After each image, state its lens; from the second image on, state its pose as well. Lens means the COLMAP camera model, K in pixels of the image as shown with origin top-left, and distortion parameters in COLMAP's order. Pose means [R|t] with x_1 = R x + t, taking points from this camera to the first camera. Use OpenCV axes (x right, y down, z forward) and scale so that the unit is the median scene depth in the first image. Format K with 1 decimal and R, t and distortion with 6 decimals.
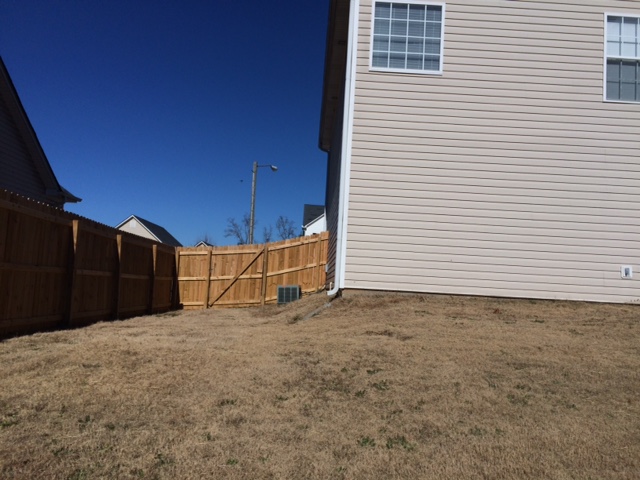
lens RADIAL K [[550.7, 0, 319.5], [0, 550.7, 238.1], [0, 0, 1]] dist [0.077585, -0.094466]
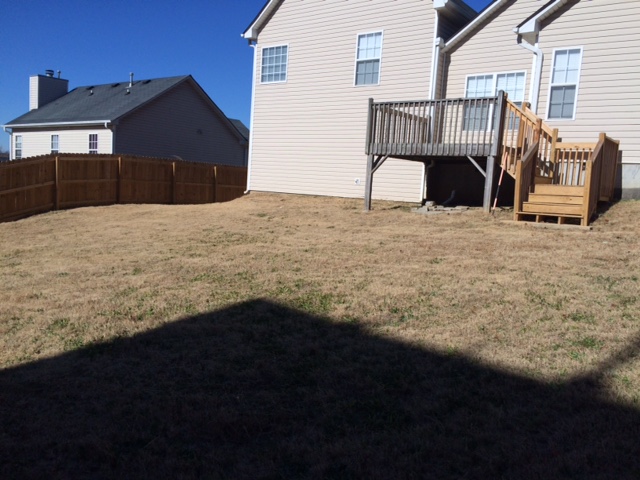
lens RADIAL K [[550.7, 0, 318.5], [0, 550.7, 243.1], [0, 0, 1]] dist [0.077585, -0.094466]
pose [[0.779478, 0.059588, -0.623589, 1.576351], [0.037636, 0.989213, 0.141570, -0.001252], [0.625298, -0.133820, 0.768827, -0.527040]]
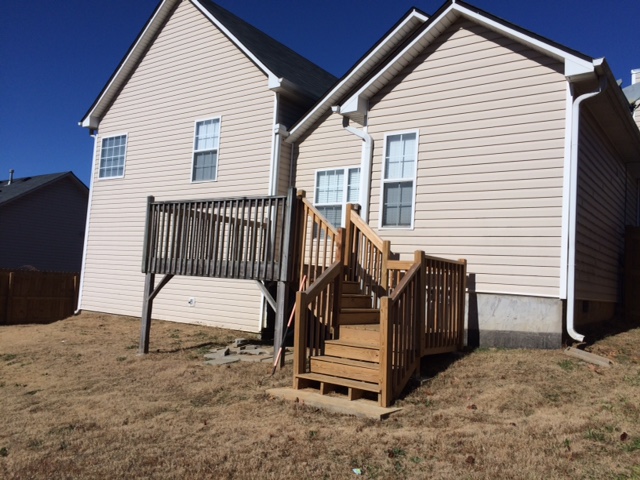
lens RADIAL K [[550.7, 0, 320.1], [0, 550.7, 238.9], [0, 0, 1]] dist [0.077585, -0.094466]
pose [[0.792230, -0.052820, -0.607932, 1.641308], [0.035603, 0.998551, -0.040362, -0.030847], [0.609183, 0.010332, 0.792962, 0.068743]]
